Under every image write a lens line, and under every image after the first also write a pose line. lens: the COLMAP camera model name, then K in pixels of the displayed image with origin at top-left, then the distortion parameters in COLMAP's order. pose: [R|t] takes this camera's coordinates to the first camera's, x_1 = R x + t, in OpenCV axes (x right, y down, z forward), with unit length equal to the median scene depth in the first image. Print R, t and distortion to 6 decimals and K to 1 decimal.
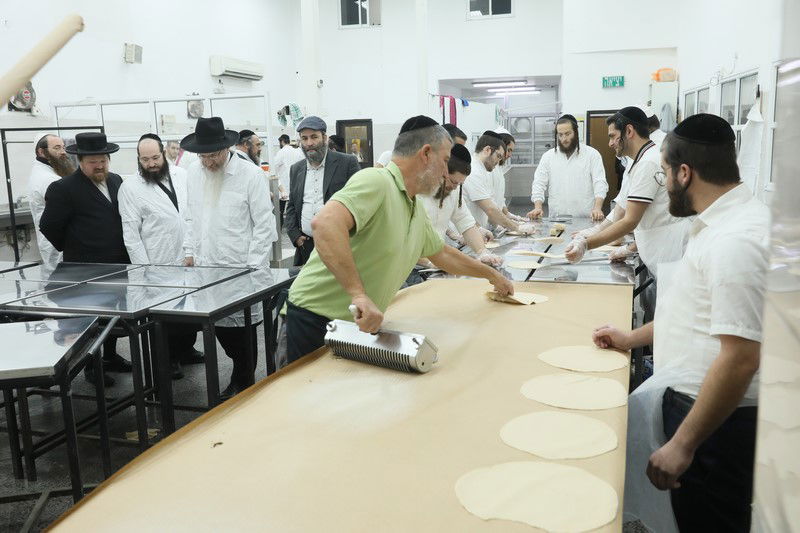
lens RADIAL K [[710.4, 0, 402.6], [0, 710.4, 267.4], [0, 0, 1]] dist [-0.034543, 0.064803]
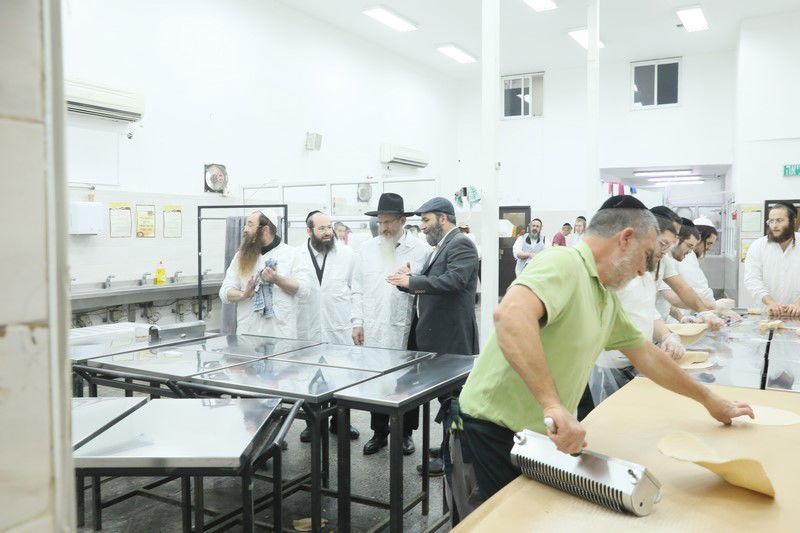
lens RADIAL K [[680.8, 0, 397.7], [0, 680.8, 267.0], [0, 0, 1]] dist [-0.047855, 0.017787]
pose [[0.976738, 0.034017, -0.211719, -0.036075], [-0.058908, 0.991916, -0.112393, -0.004058], [0.206184, 0.122251, 0.970846, 0.052679]]
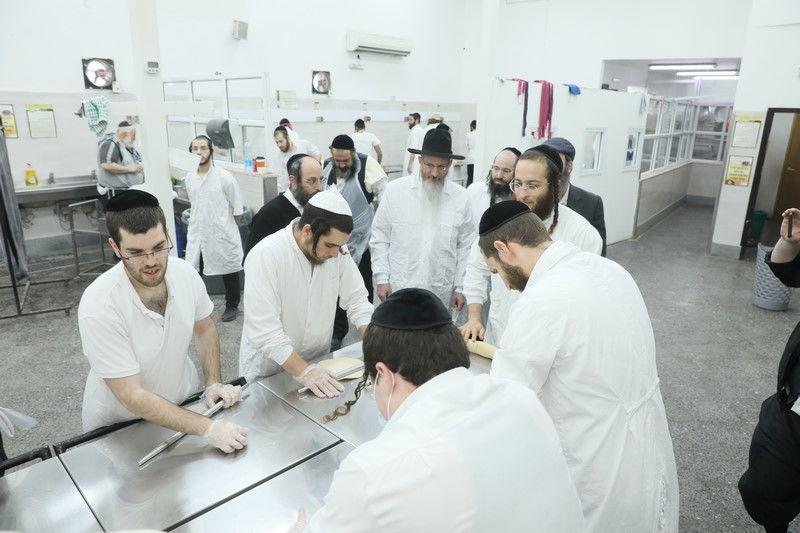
lens RADIAL K [[541.2, 0, 398.1], [0, 541.2, 266.9], [0, 0, 1]] dist [-0.107721, 0.075996]
pose [[0.897956, 0.169707, -0.406049, 0.227121], [-0.119458, 0.982008, 0.146251, -0.128161], [0.423563, -0.082821, 0.902073, 0.464811]]
